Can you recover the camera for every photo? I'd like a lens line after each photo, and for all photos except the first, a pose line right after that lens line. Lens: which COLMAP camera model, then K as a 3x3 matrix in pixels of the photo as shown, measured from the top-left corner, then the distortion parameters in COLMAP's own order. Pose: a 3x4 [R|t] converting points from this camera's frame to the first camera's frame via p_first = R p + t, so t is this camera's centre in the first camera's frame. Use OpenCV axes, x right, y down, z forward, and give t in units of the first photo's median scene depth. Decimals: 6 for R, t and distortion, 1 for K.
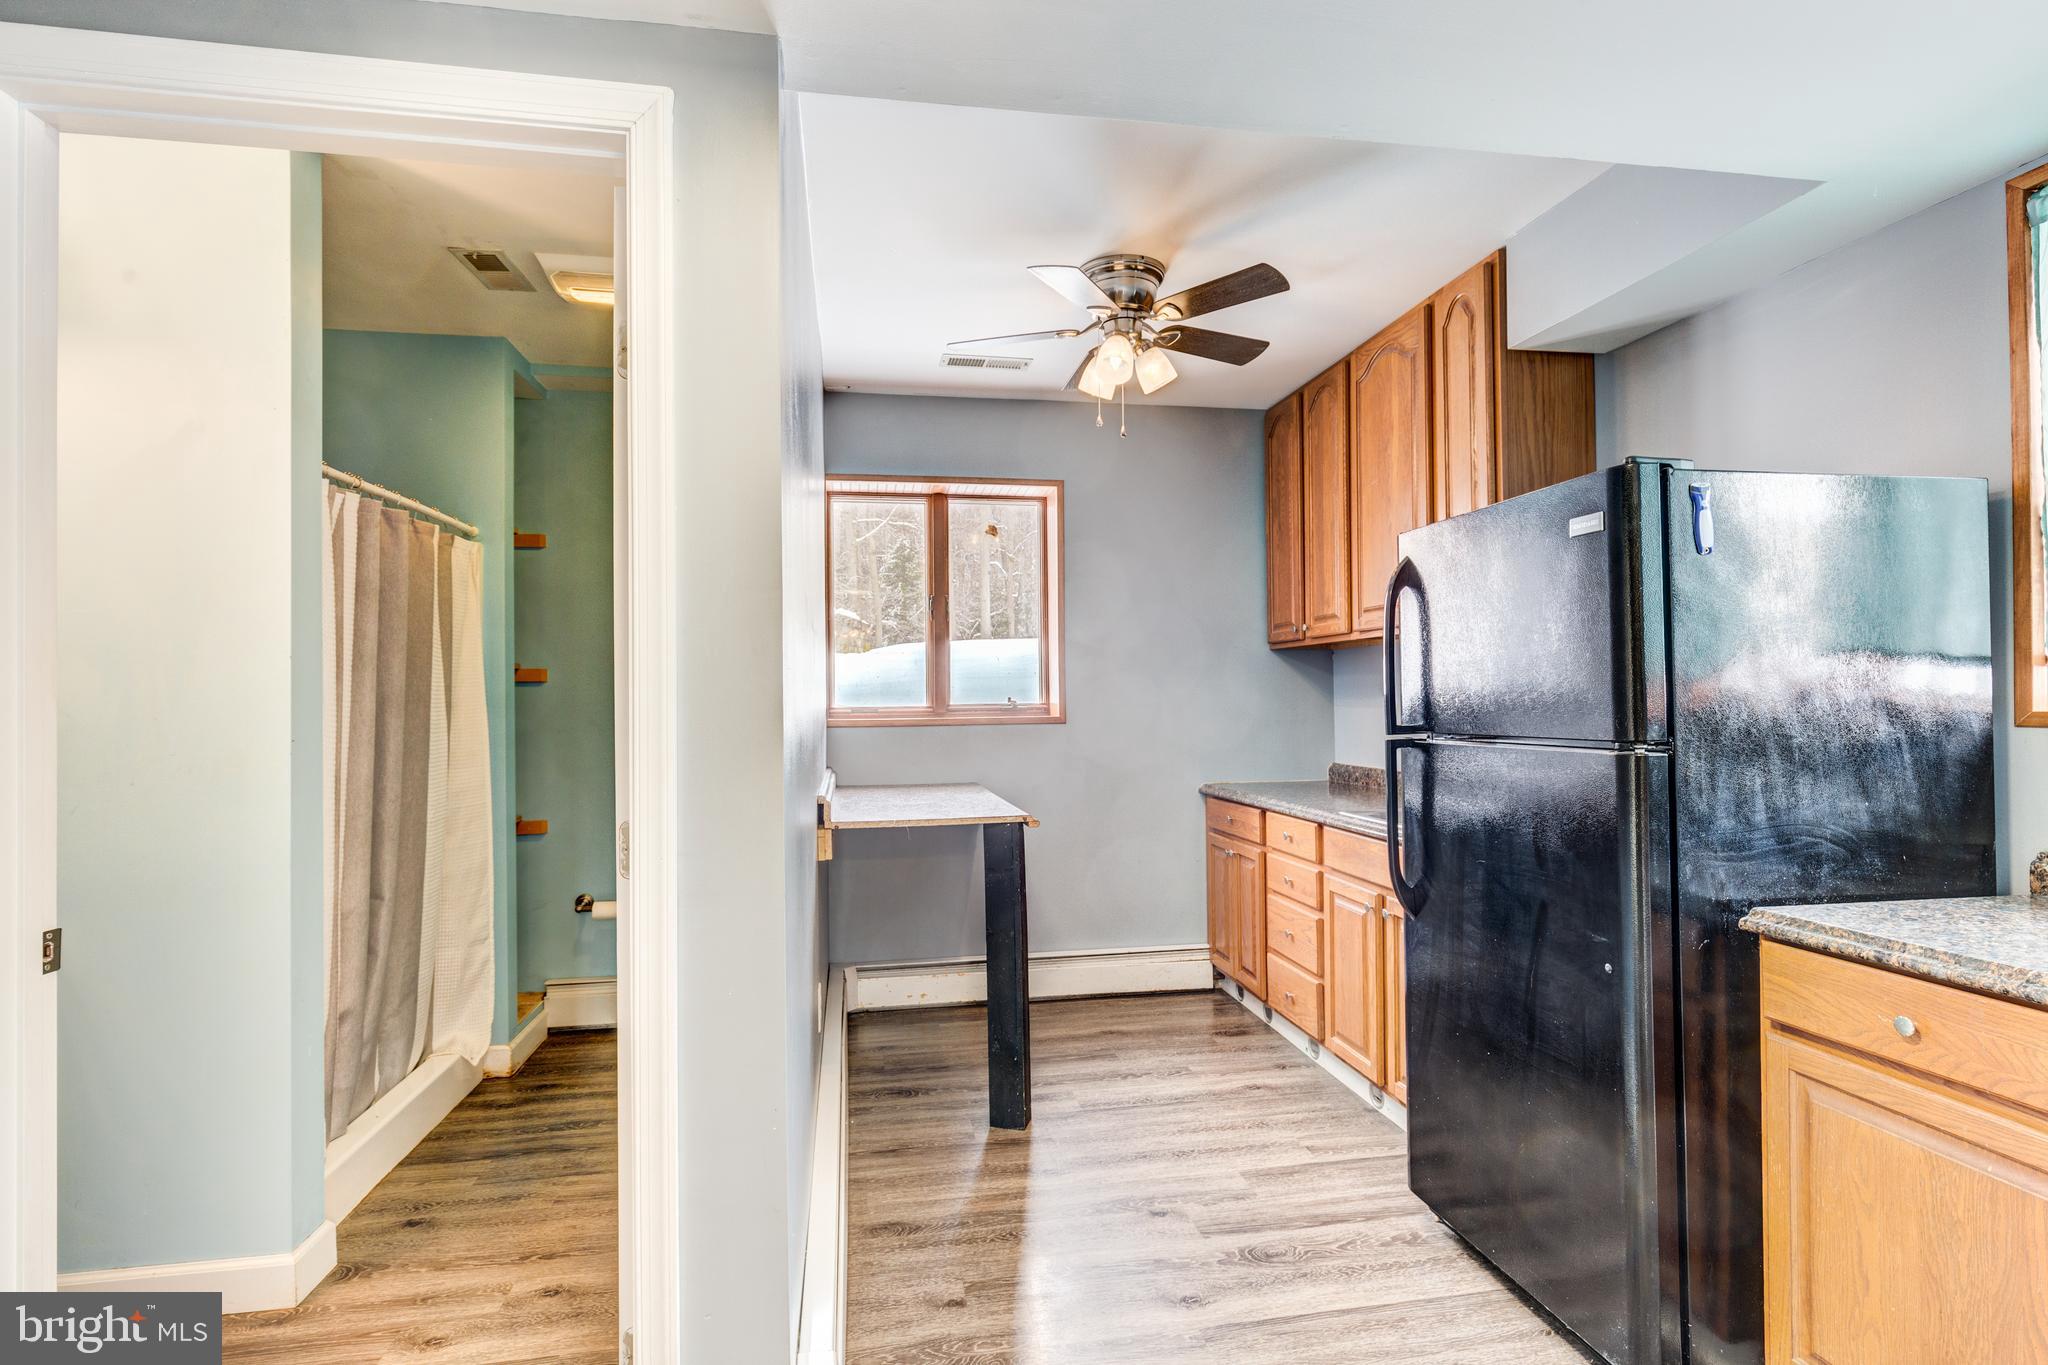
lens RADIAL K [[993.1, 0, 1027.2], [0, 993.1, 686.0], [0, 0, 1]] dist [0.002610, 0.001064]
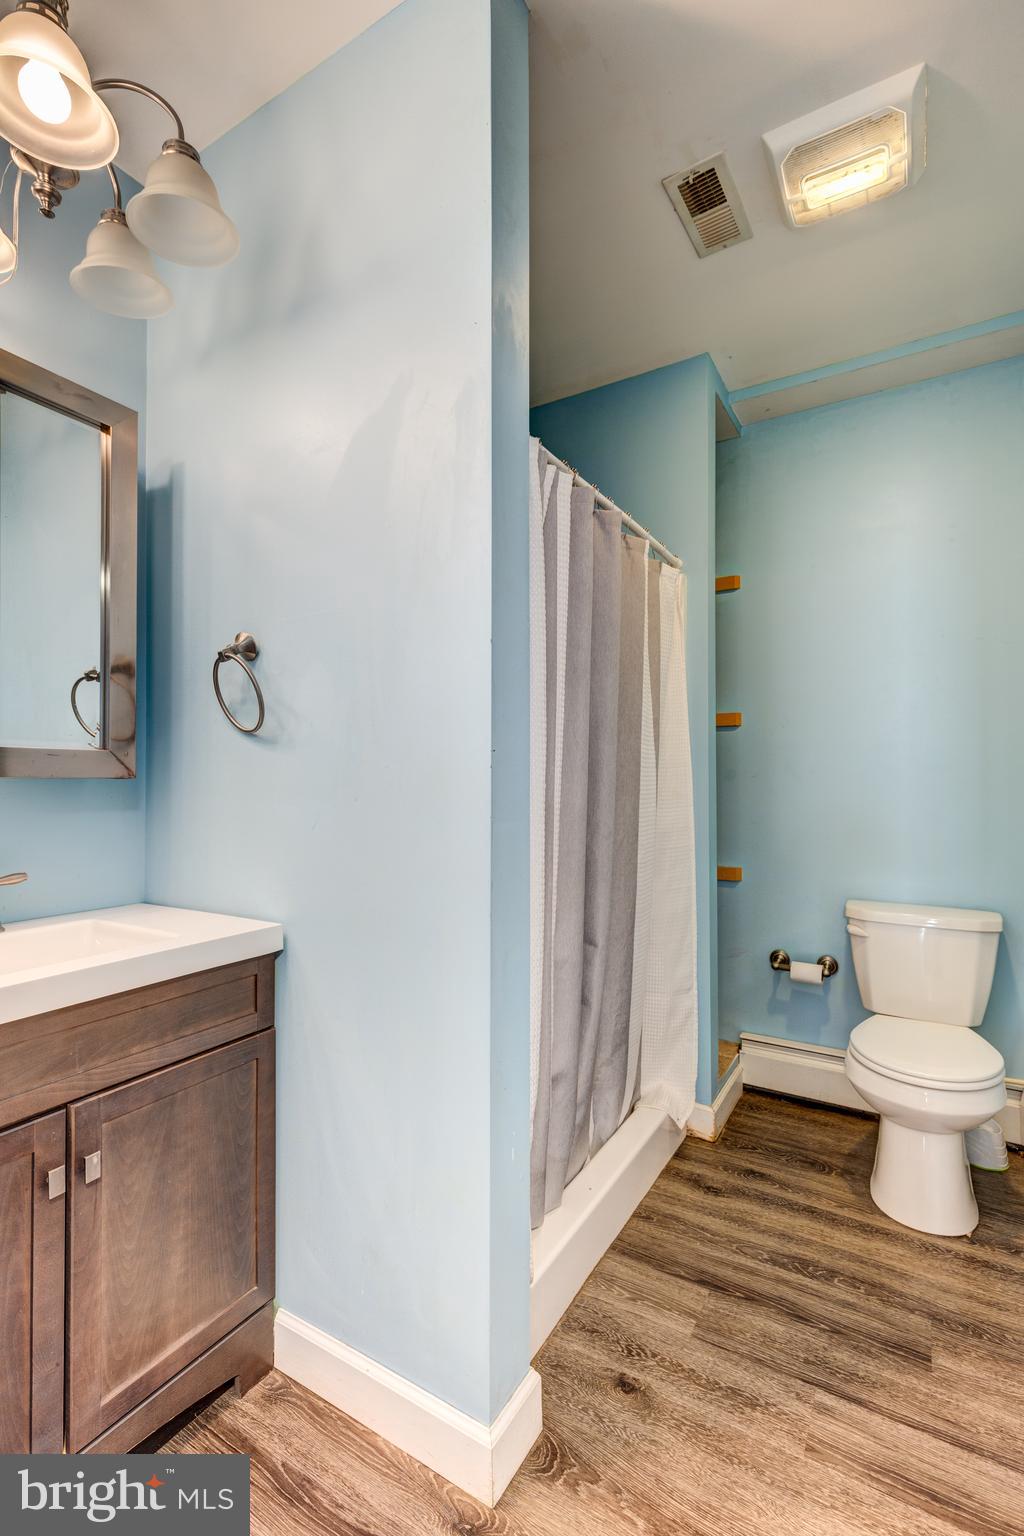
lens RADIAL K [[696.6, 0, 512.5], [0, 696.6, 773.9], [0, 0, 1]] dist [0.009720, -0.003010]
pose [[0.759905, 0.005092, -0.650015, -0.246646], [-0.001630, 0.999981, 0.005928, 0.045963], [0.650033, -0.003445, 0.759899, 0.393658]]
